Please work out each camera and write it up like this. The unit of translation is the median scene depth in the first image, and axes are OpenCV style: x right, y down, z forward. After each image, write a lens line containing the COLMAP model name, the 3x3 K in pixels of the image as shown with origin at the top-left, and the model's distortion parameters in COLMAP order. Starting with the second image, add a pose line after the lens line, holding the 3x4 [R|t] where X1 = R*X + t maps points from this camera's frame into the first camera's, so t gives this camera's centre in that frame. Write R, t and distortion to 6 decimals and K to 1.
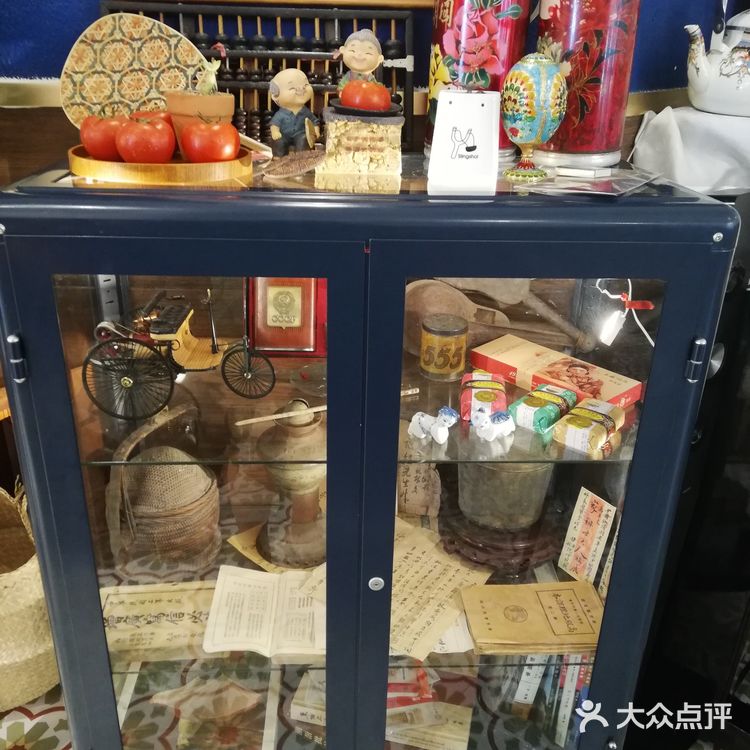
lens RADIAL K [[744.5, 0, 375.0], [0, 744.5, 375.0], [0, 0, 1]] dist [0.053263, -0.052627]
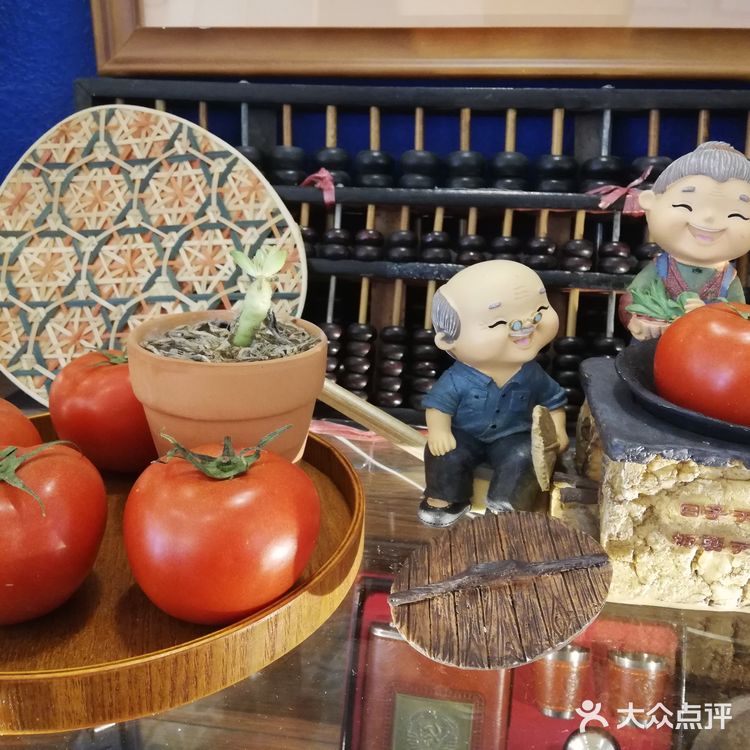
lens RADIAL K [[744.5, 0, 375.0], [0, 744.5, 375.0], [0, 0, 1]] dist [0.053263, -0.052627]
pose [[0.980333, 0.059986, -0.188013, -0.092837], [-0.073949, 0.994931, -0.068145, -0.302976], [0.182972, 0.080709, 0.979800, 0.607470]]
